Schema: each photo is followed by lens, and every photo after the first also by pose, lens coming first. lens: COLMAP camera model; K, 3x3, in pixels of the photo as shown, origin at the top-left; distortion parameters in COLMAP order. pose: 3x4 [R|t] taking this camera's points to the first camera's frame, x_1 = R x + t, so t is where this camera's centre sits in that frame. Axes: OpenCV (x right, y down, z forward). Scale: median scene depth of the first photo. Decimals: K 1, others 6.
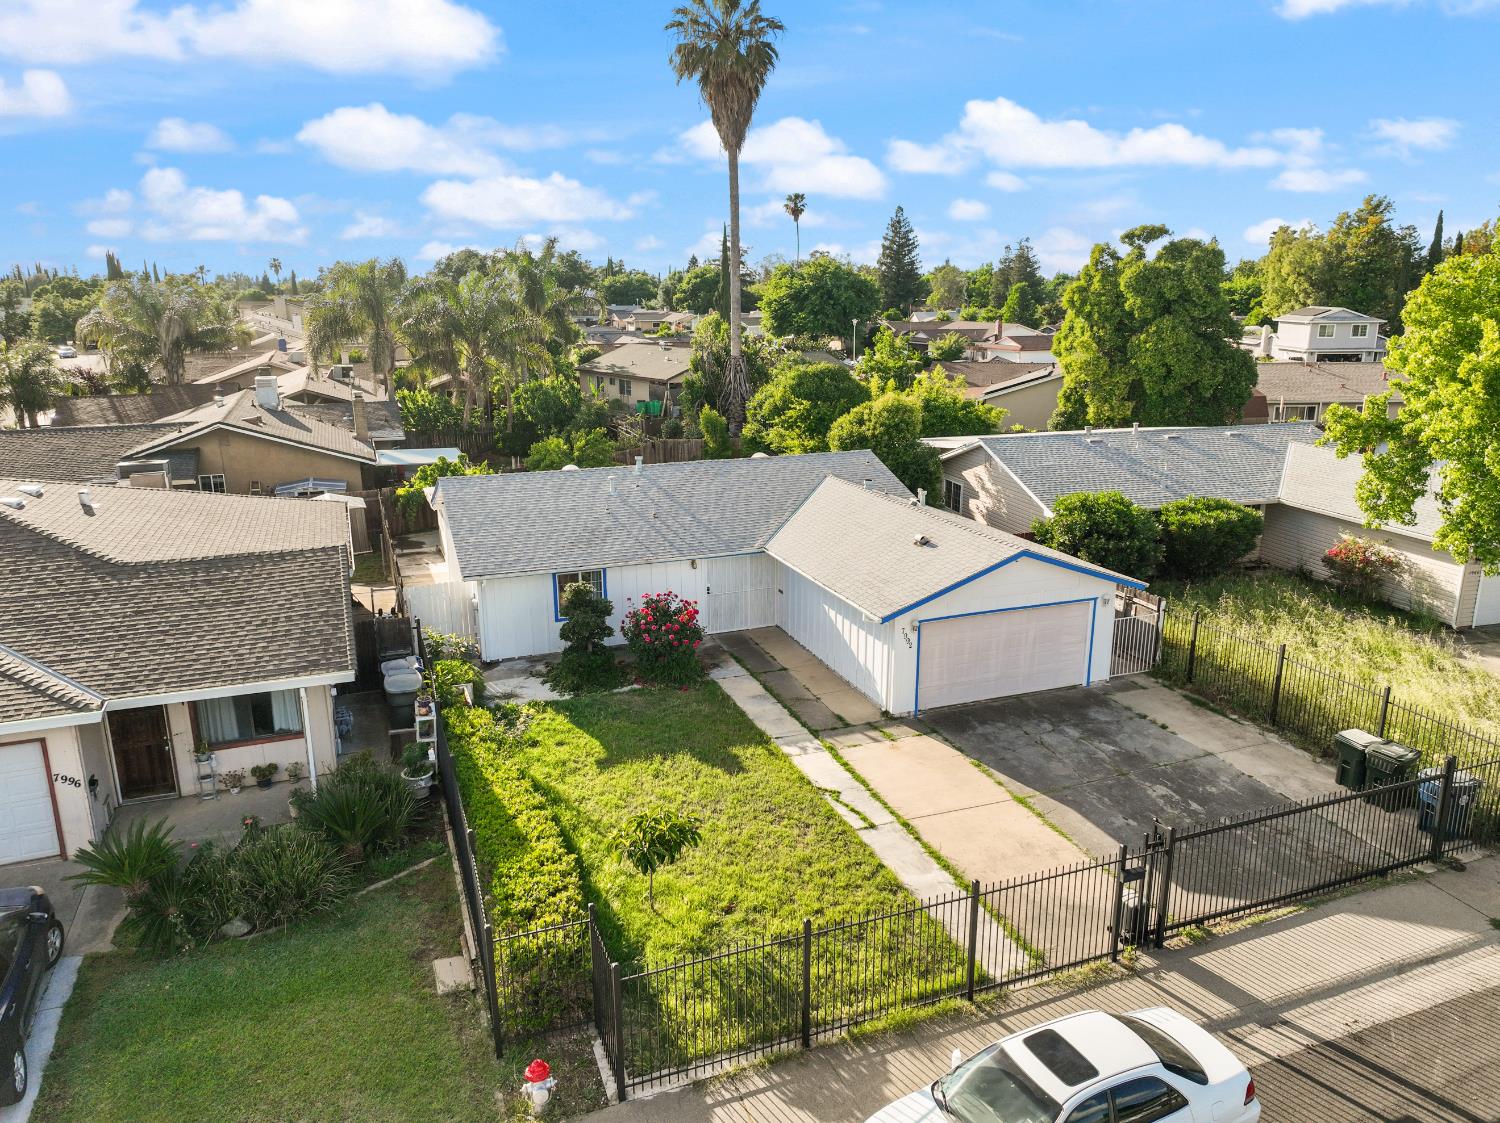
lens RADIAL K [[1058.1, 0, 750.0], [0, 1058.1, 561.5], [0, 0, 1]] dist [-0.005548, 0.022473]
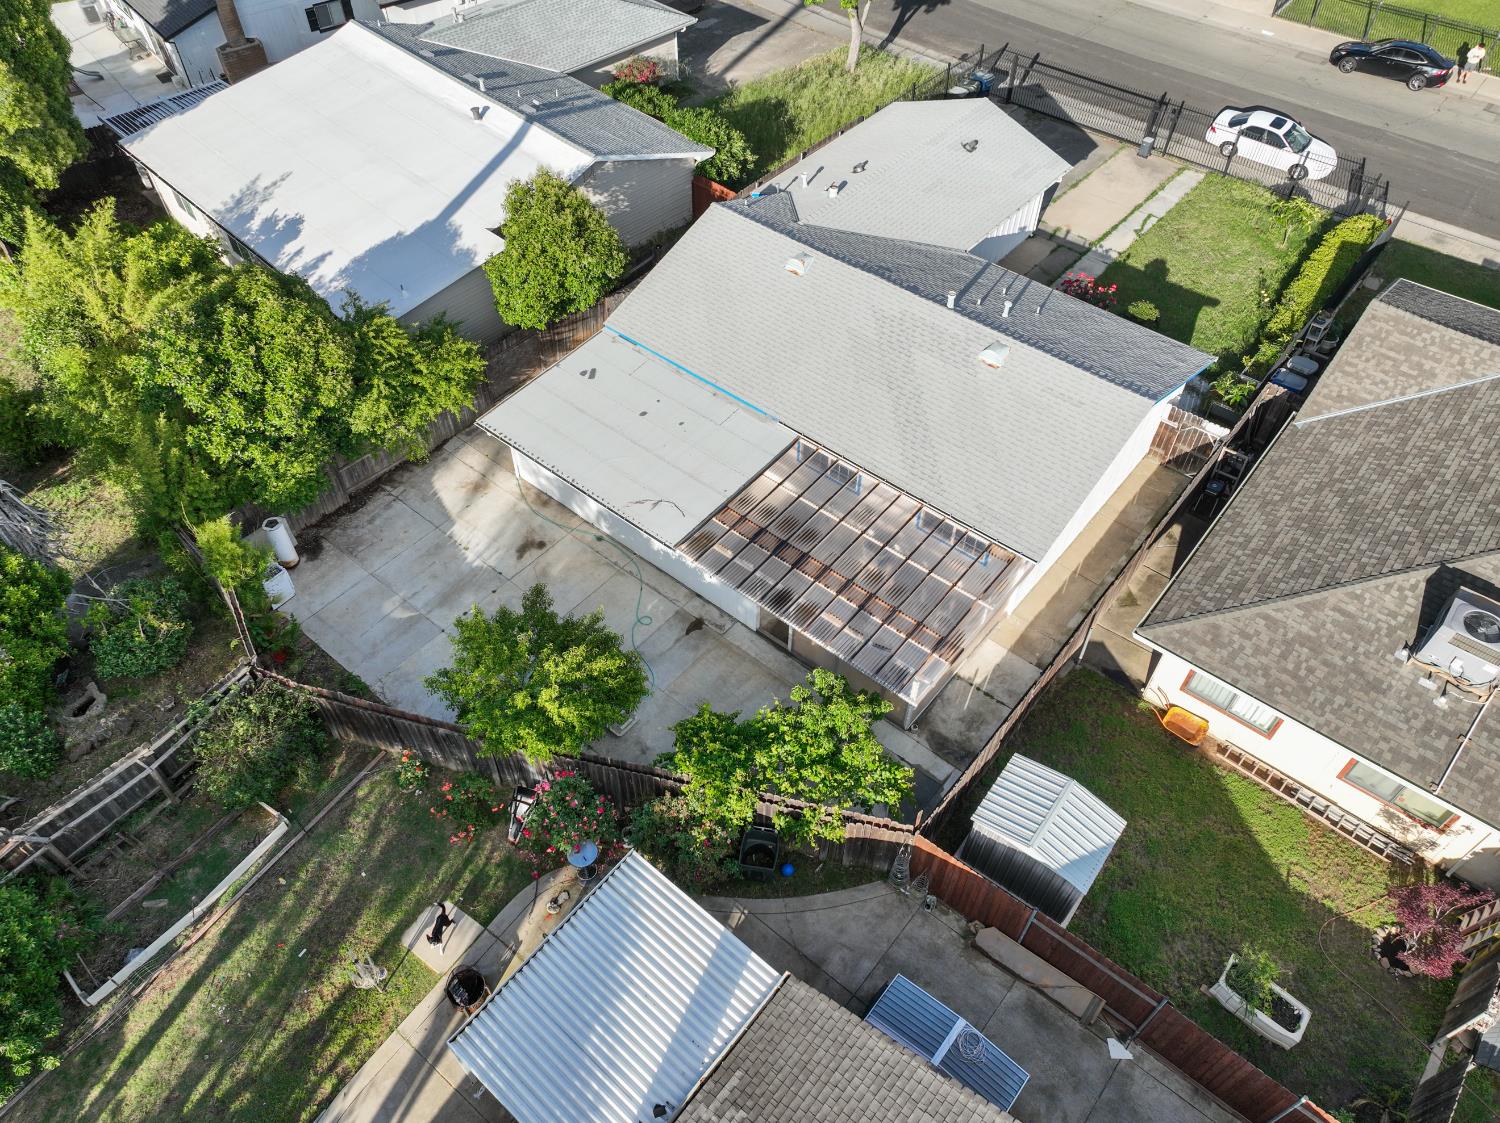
lens RADIAL K [[1058.1, 0, 750.0], [0, 1058.1, 561.5], [0, 0, 1]] dist [-0.005548, 0.022473]
pose [[-0.492735, -0.652875, 0.575297, -0.831099], [0.217771, 0.547570, 0.807925, -0.893480], [-0.842490, 0.523376, -0.127630, 1.716758]]
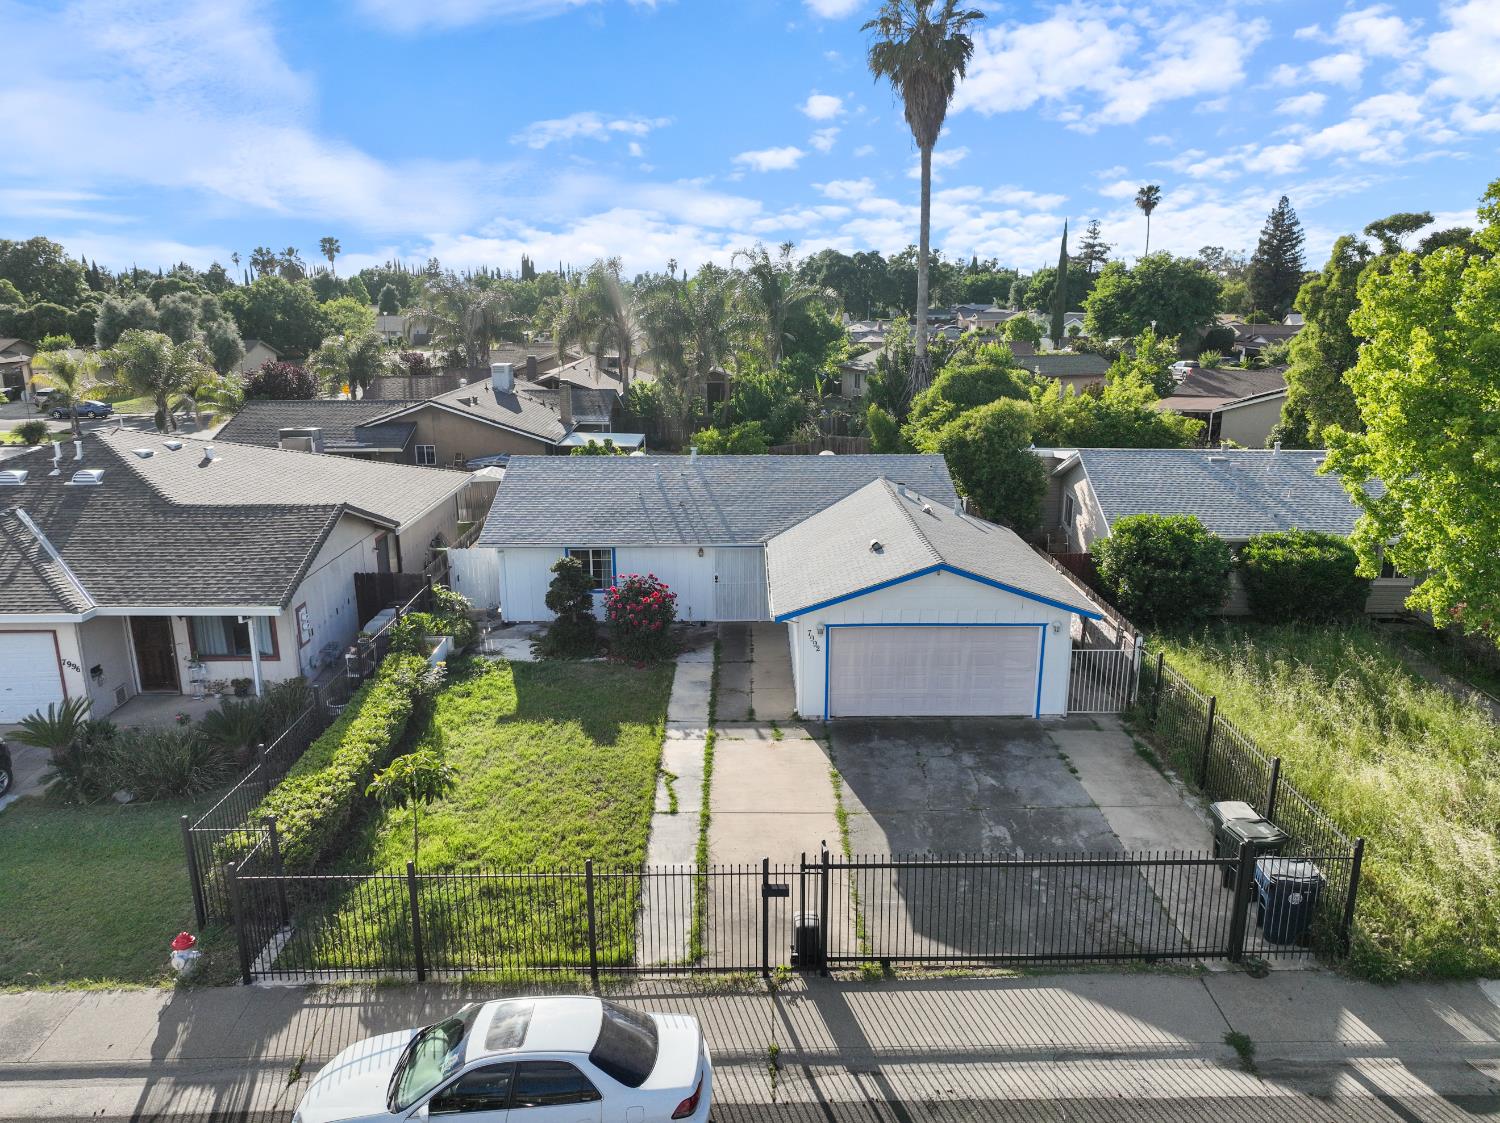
lens RADIAL K [[1058.1, 0, 750.0], [0, 1058.1, 561.5], [0, 0, 1]] dist [-0.005548, 0.022473]
pose [[0.936260, 0.091401, -0.339210, 0.393794], [-0.090962, 0.995705, 0.017230, -0.012201], [0.339328, 0.014723, 0.940553, 0.045249]]
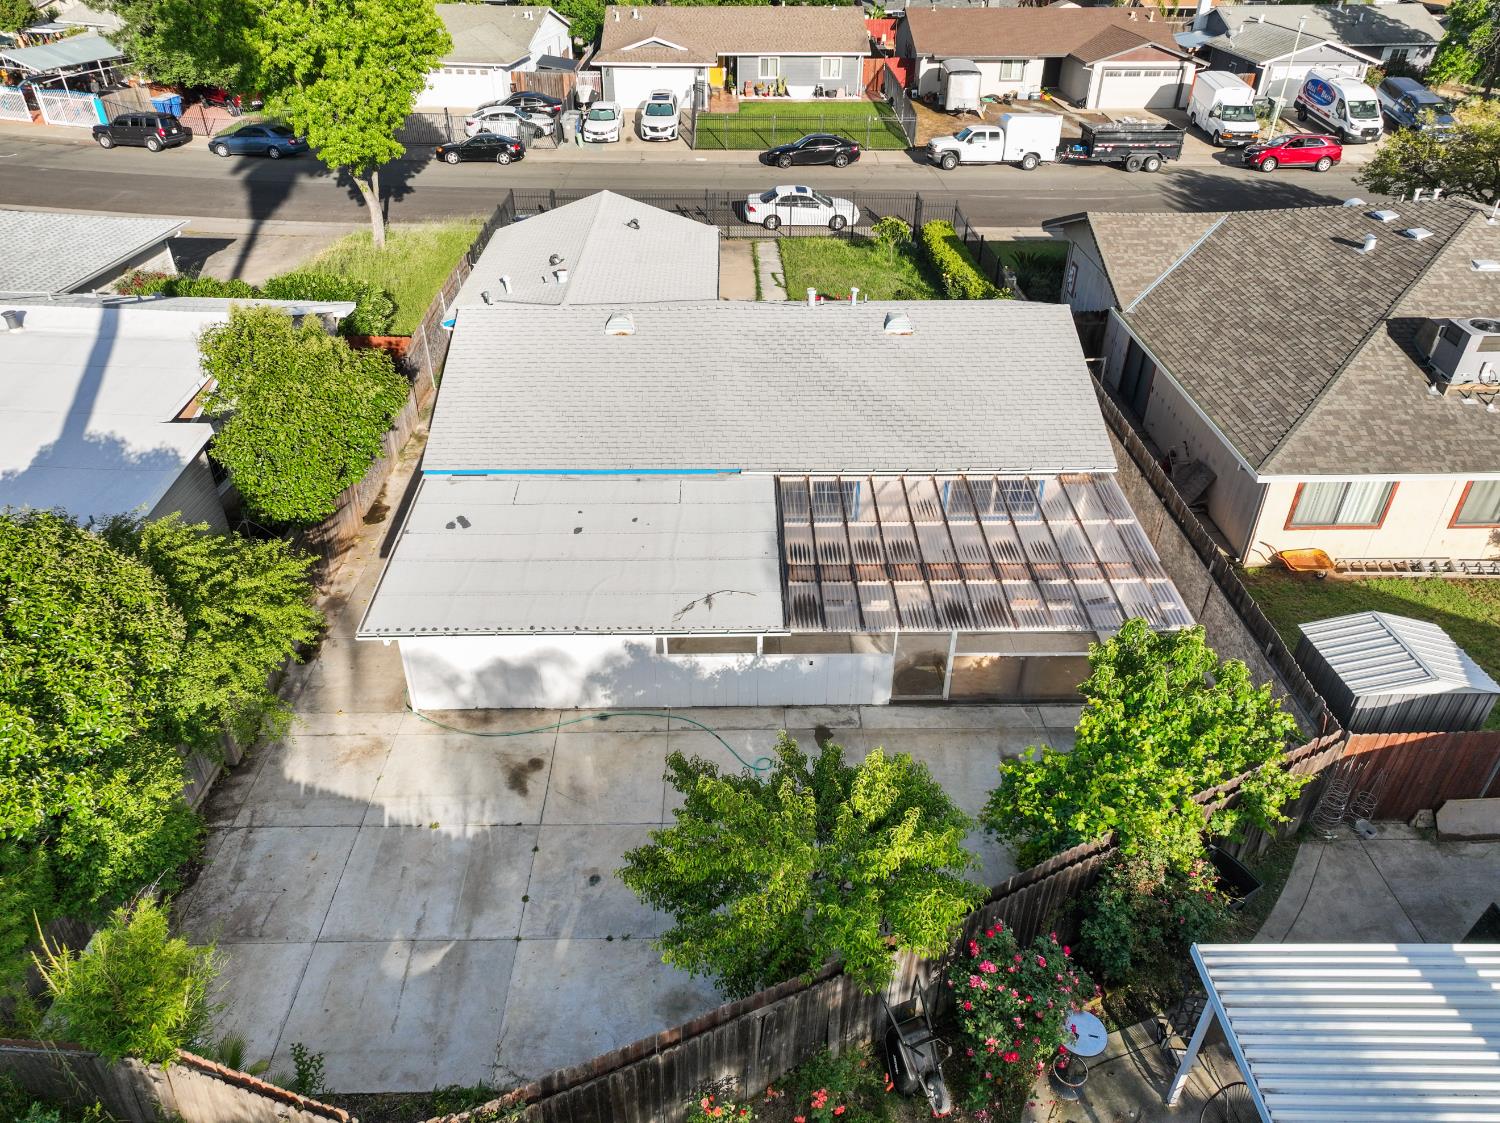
lens RADIAL K [[1058.1, 0, 750.0], [0, 1058.1, 561.5], [0, 0, 1]] dist [-0.005548, 0.022473]
pose [[-0.941139, -0.187208, 0.281445, -0.393593], [0.085962, 0.672696, 0.734909, -0.663431], [-0.326908, 0.715845, -0.617007, 2.040054]]
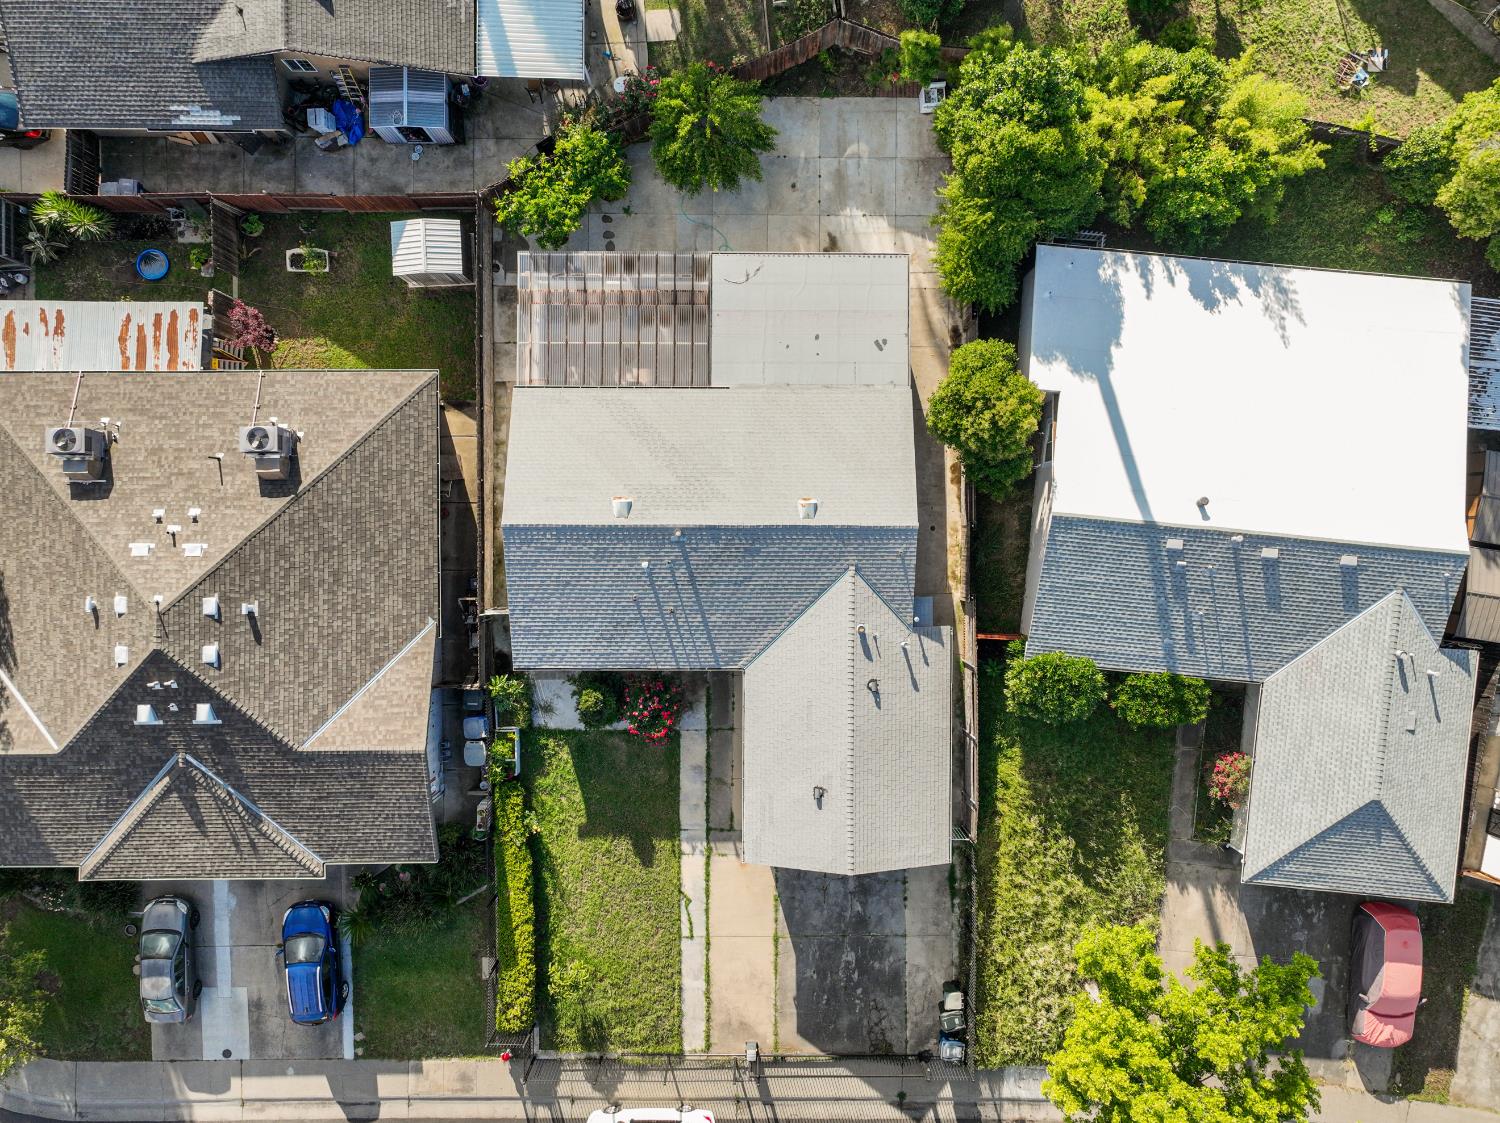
lens RADIAL K [[1058.1, 0, 750.0], [0, 1058.1, 561.5], [0, 0, 1]] dist [-0.005548, 0.022473]
pose [[0.933285, 0.358838, 0.014627, -0.052461], [-0.098869, 0.217562, 0.971026, -1.459677], [0.345259, -0.907691, 0.238525, 0.933385]]
